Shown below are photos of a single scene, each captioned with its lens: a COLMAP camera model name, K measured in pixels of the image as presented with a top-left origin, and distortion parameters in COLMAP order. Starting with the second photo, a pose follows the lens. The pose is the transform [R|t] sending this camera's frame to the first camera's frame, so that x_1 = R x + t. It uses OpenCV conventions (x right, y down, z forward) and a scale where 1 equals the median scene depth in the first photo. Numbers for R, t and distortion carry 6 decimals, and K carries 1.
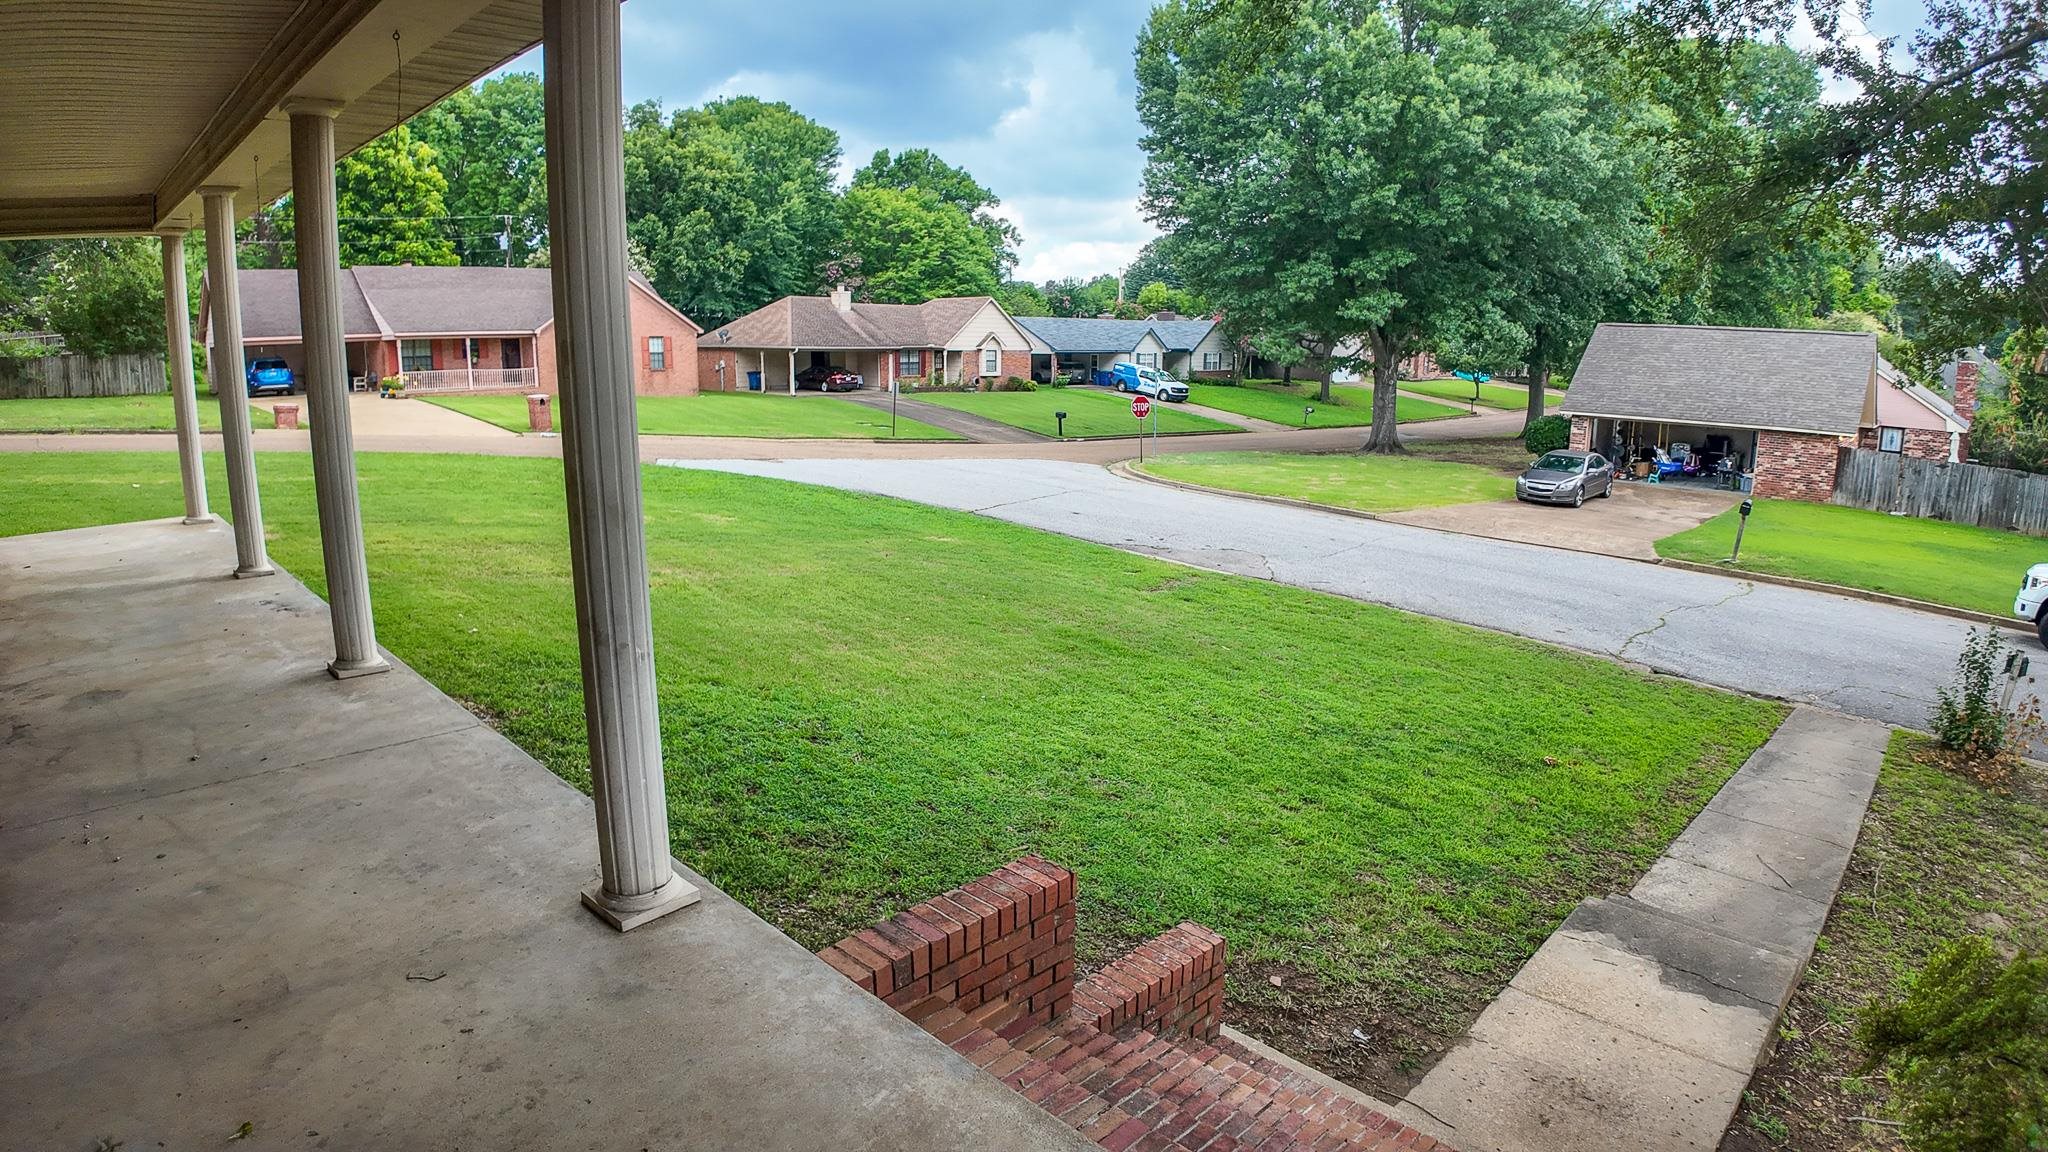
lens RADIAL K [[1106.4, 0, 1024.0], [0, 1106.4, 576.0], [0, 0, 1]] dist [-0.068614, -0.055920]
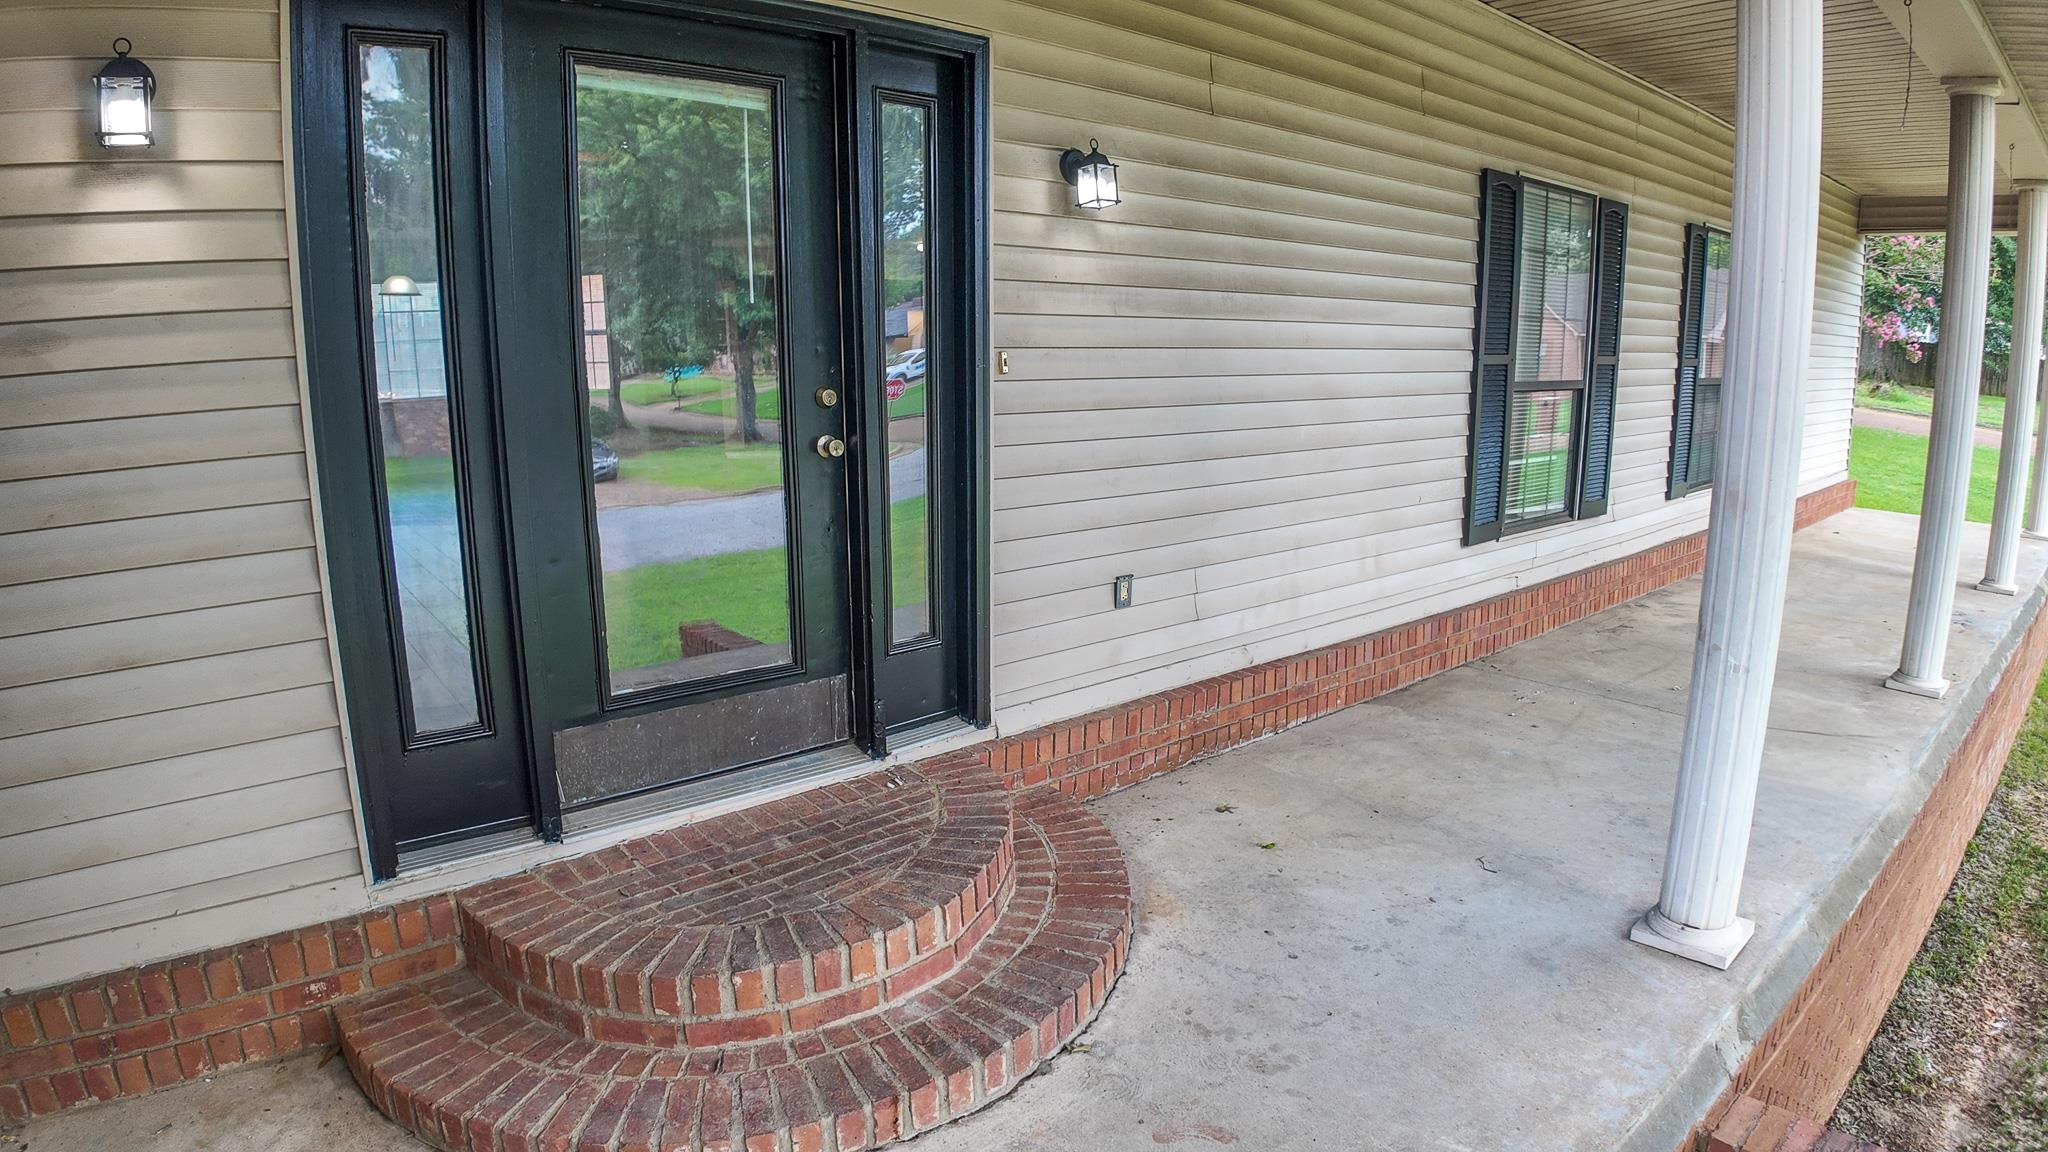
lens RADIAL K [[1106.4, 0, 1024.0], [0, 1106.4, 576.0], [0, 0, 1]] dist [-0.068614, -0.055920]
pose [[-0.100912, 0.200921, -0.974396, 0.471522], [-0.208772, 0.953313, 0.218195, -0.056780], [0.972744, 0.225445, -0.054254, 0.431524]]
